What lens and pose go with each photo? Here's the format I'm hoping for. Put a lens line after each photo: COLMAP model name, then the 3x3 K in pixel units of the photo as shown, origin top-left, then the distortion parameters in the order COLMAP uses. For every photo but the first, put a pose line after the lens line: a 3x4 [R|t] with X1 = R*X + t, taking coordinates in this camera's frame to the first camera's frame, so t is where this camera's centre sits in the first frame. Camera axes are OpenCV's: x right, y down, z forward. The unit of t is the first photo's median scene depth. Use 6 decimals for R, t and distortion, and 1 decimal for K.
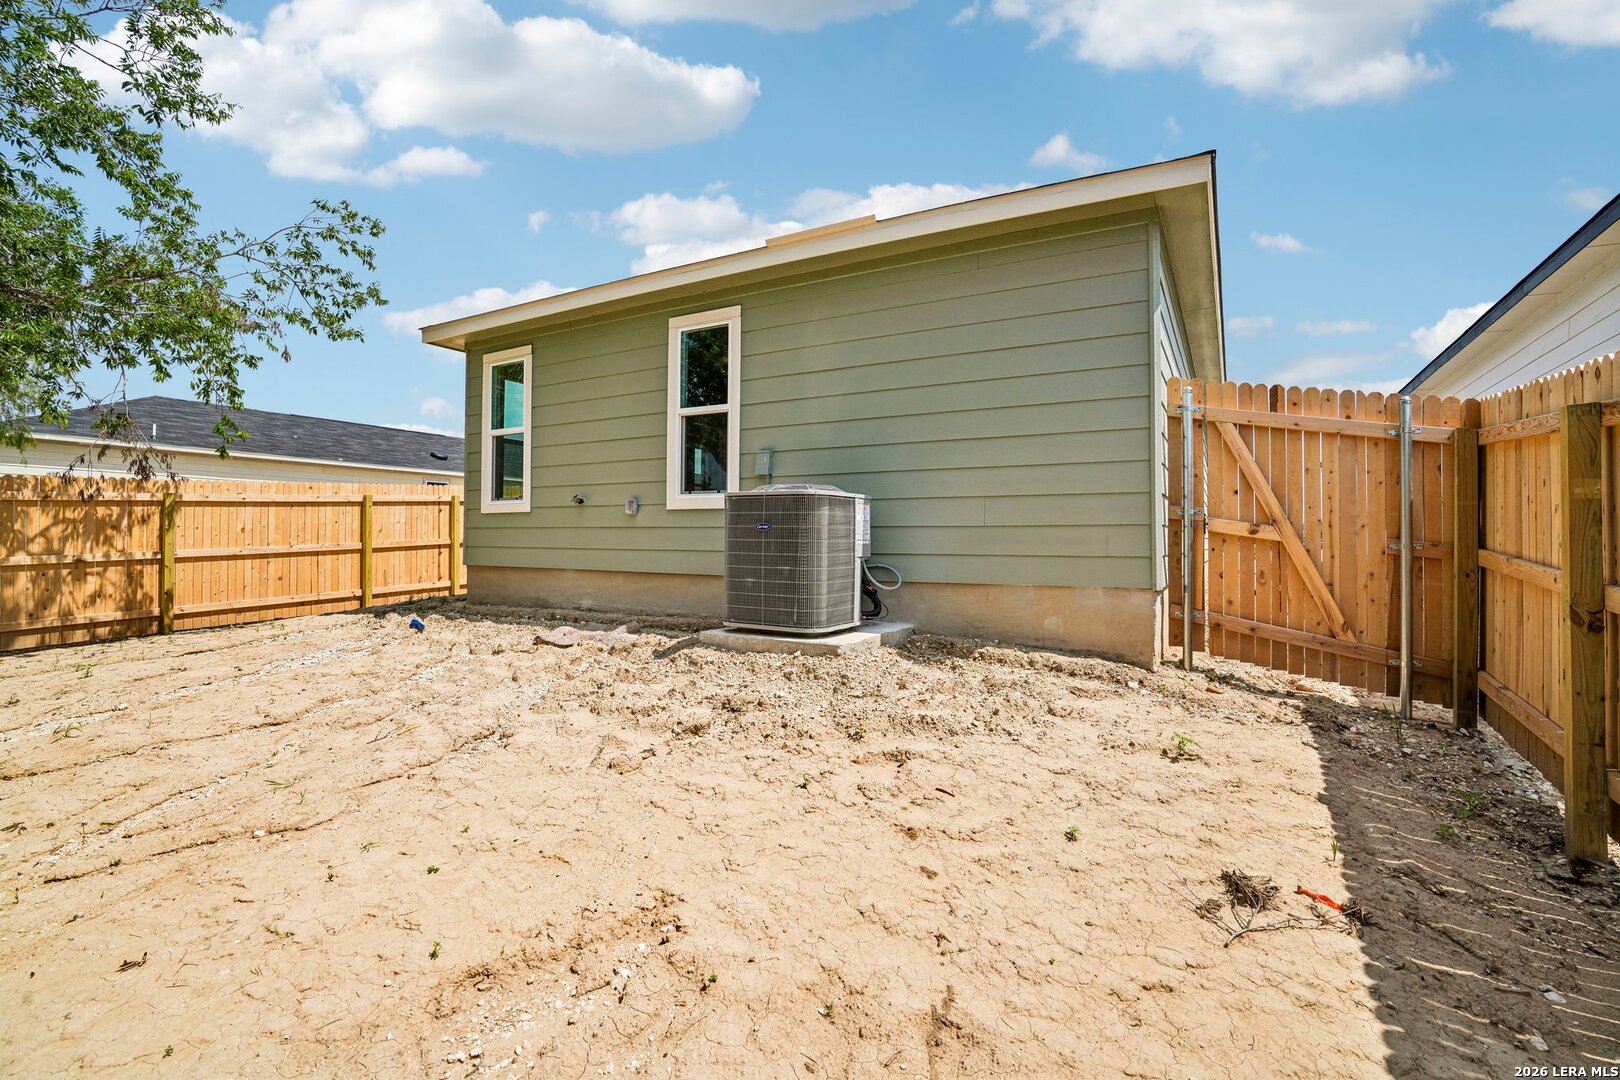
lens RADIAL K [[746.1, 0, 805.7], [0, 746.1, 534.9], [0, 0, 1]] dist [-0.066935, 0.023960]
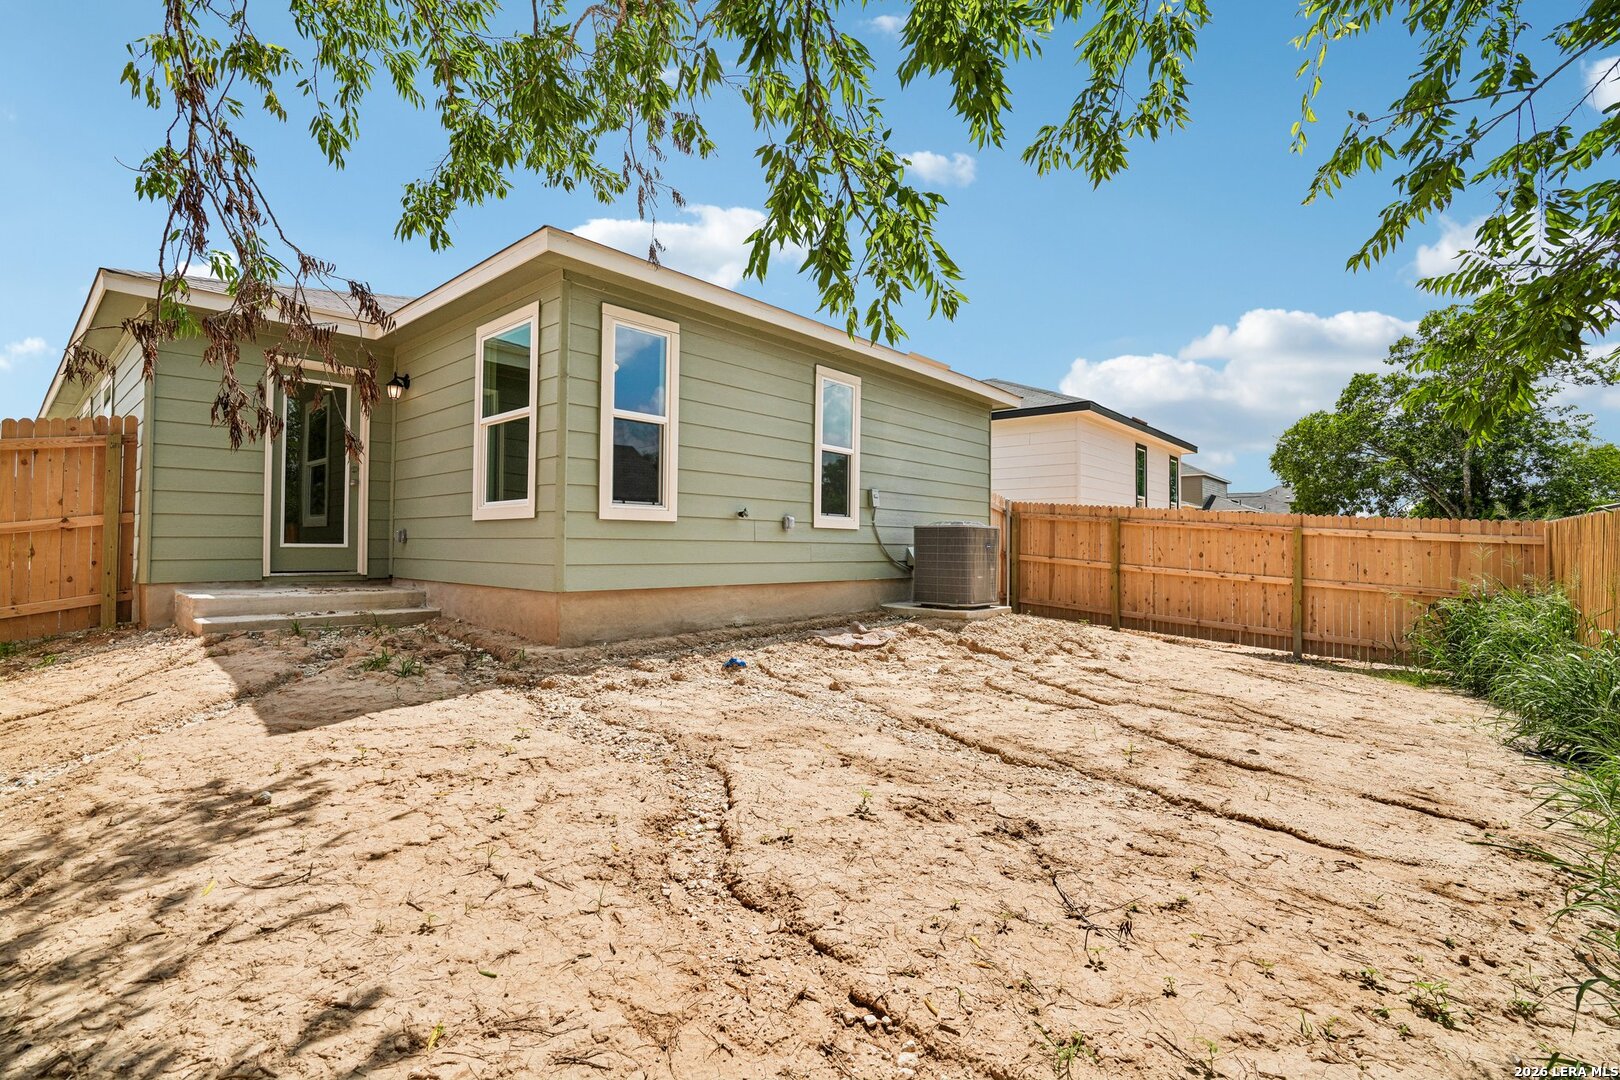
lens RADIAL K [[746.1, 0, 805.7], [0, 746.1, 534.9], [0, 0, 1]] dist [-0.066935, 0.023960]
pose [[0.204949, 0.017430, 0.978617, -1.052023], [-0.009412, 0.999830, -0.015837, -0.003391], [-0.978727, -0.005965, 0.205079, 0.609769]]
